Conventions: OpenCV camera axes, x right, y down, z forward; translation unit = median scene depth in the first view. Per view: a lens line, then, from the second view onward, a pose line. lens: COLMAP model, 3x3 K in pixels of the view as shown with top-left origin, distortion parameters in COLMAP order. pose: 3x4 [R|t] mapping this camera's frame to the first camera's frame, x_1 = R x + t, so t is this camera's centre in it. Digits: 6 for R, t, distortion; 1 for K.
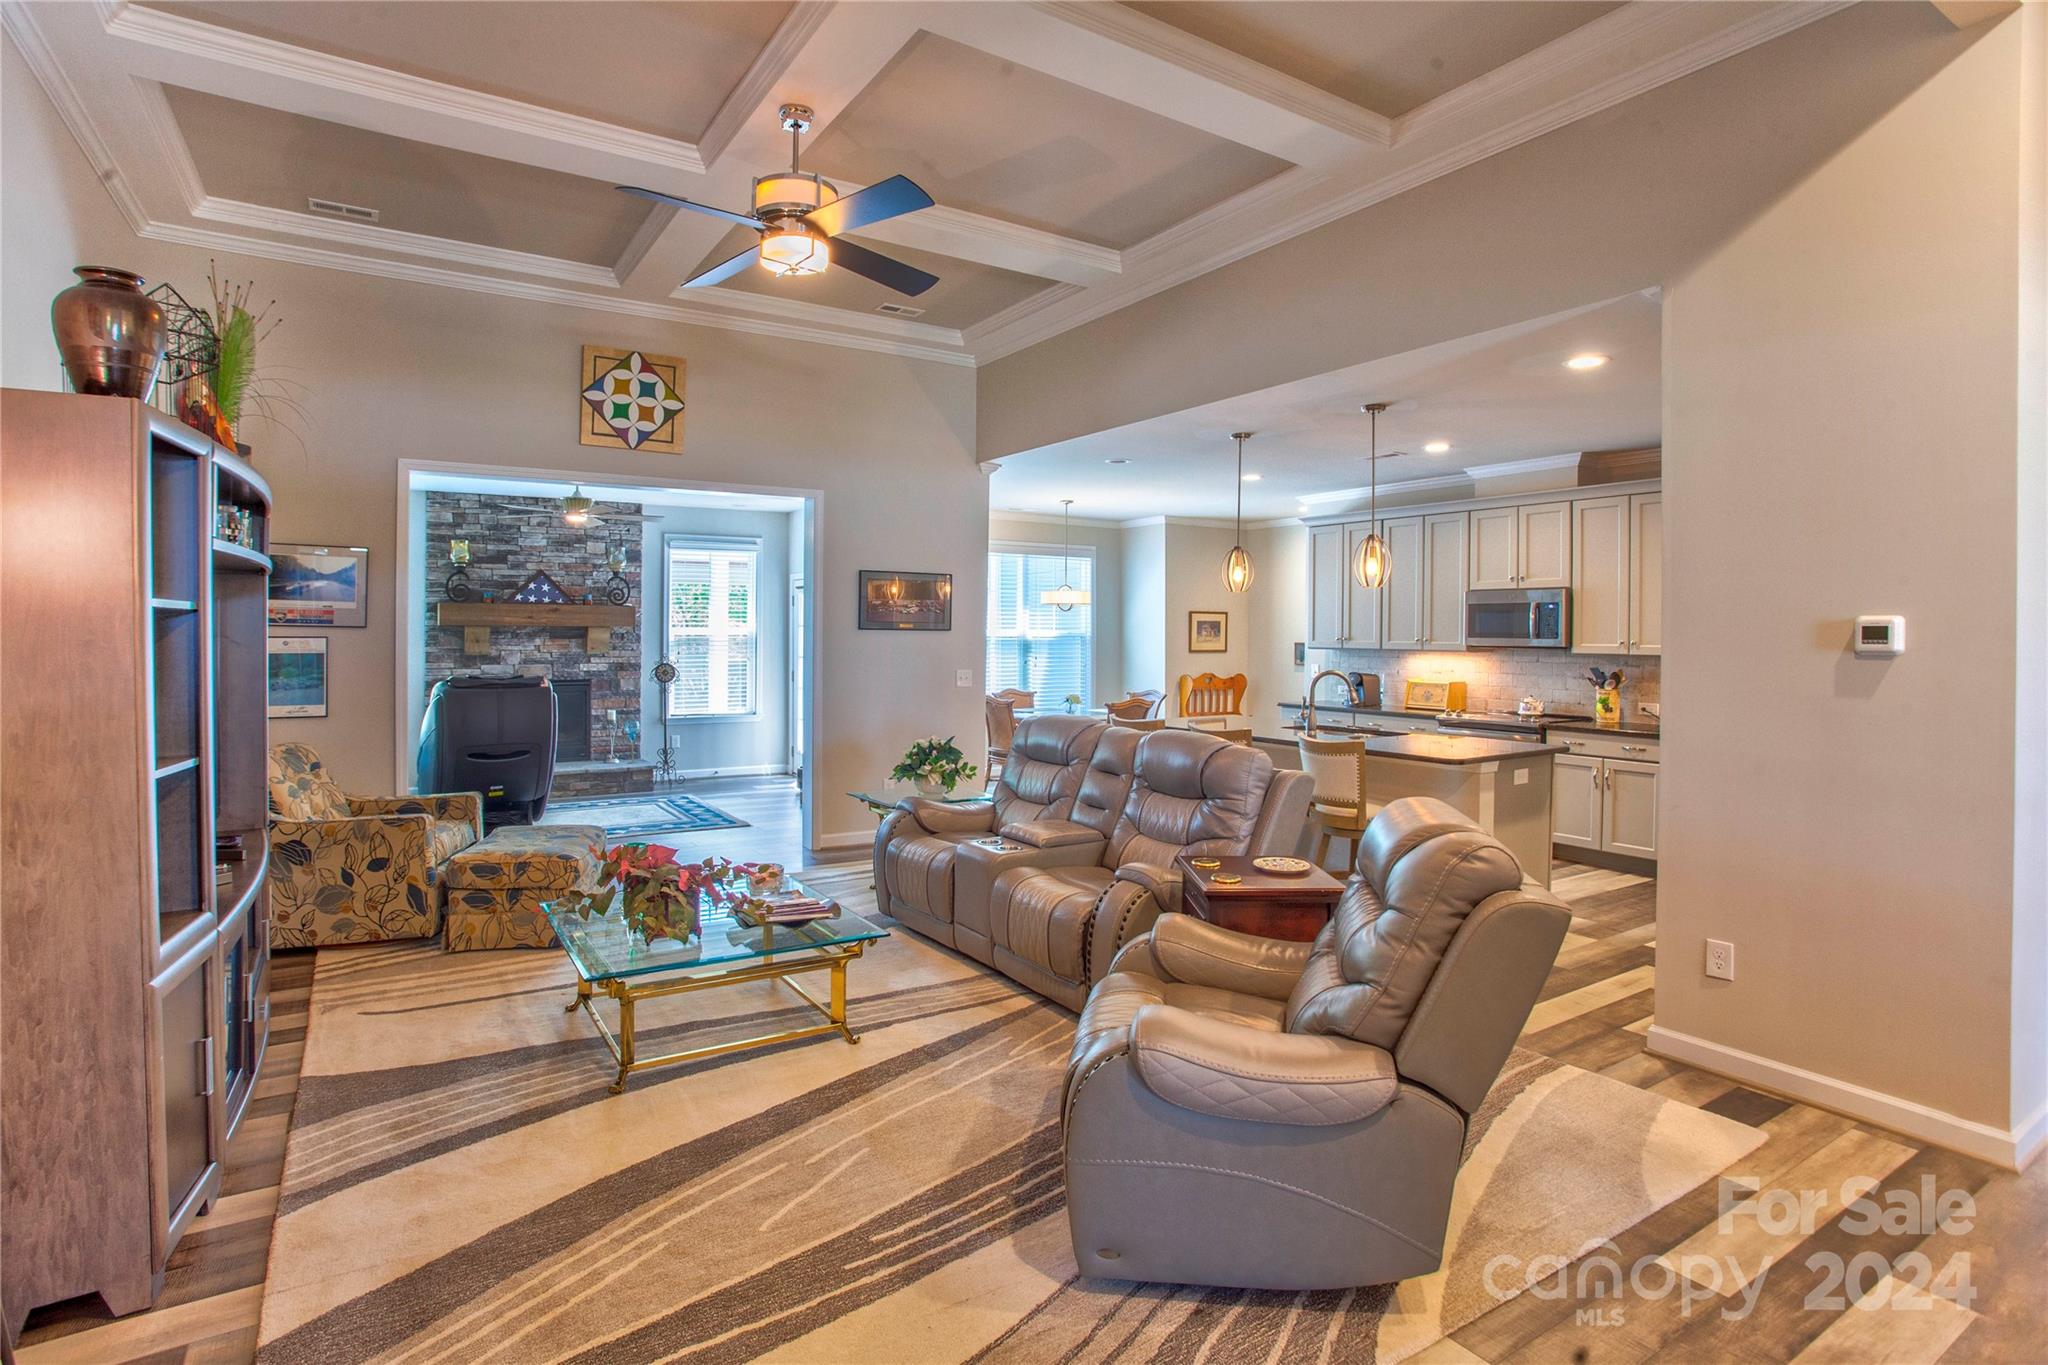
lens RADIAL K [[1011.8, 0, 1009.7], [0, 1011.8, 646.2], [0, 0, 1]] dist [-0.063771, 0.025633]
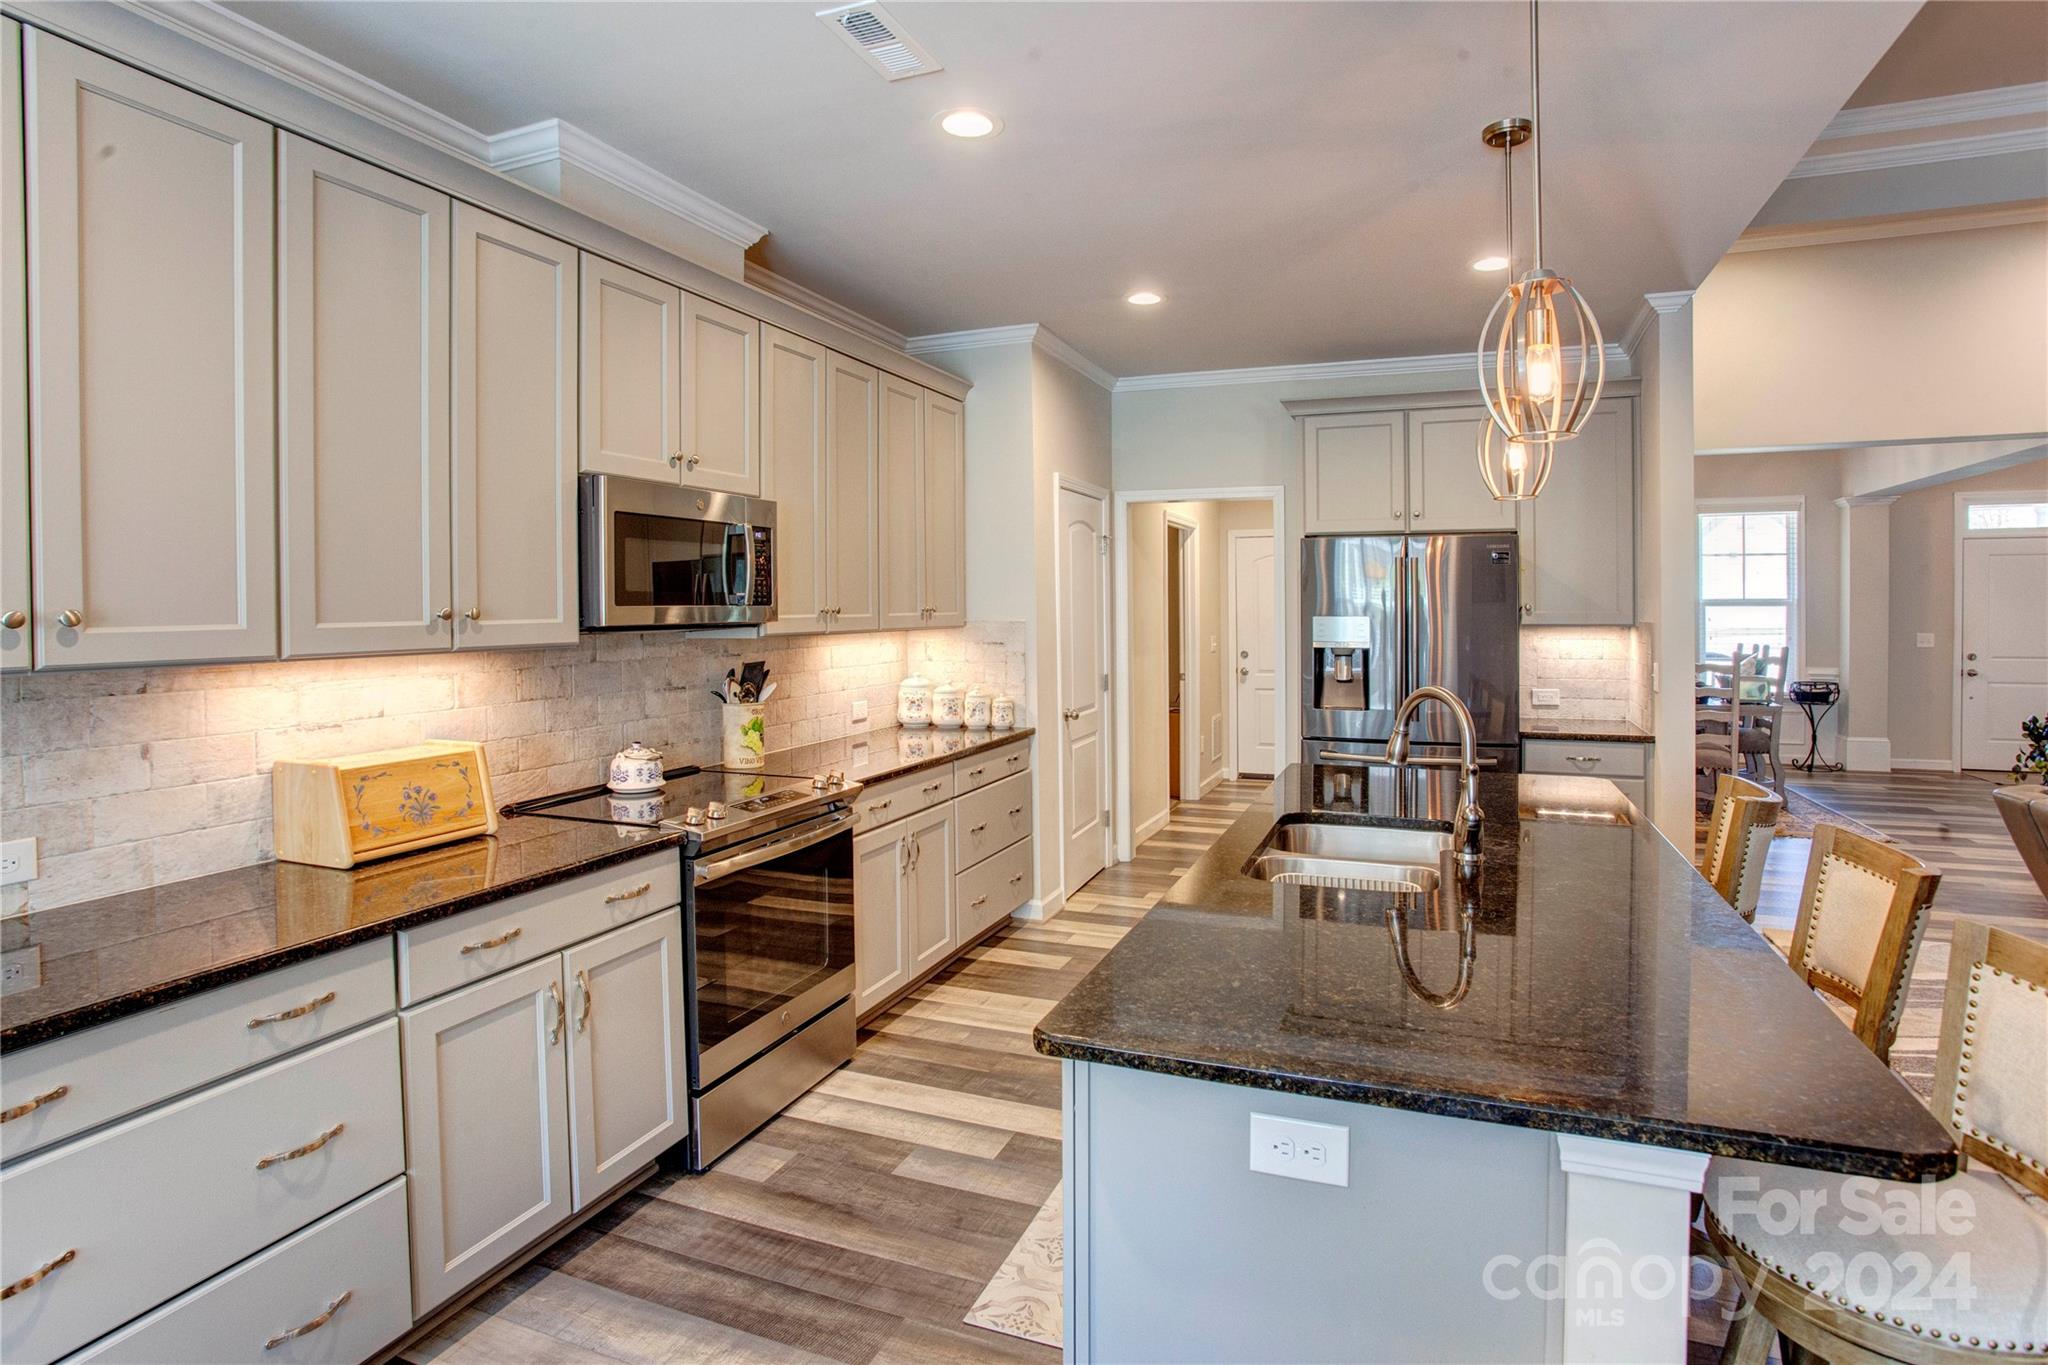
lens RADIAL K [[1011.8, 0, 1057.3], [0, 1011.8, 616.8], [0, 0, 1]] dist [-0.063771, 0.025633]
pose [[-0.577256, -0.014606, 0.816432, 0.053363], [0.010000, 0.999639, 0.024953, -0.008048], [-0.816502, 0.022568, -0.576902, 0.742435]]
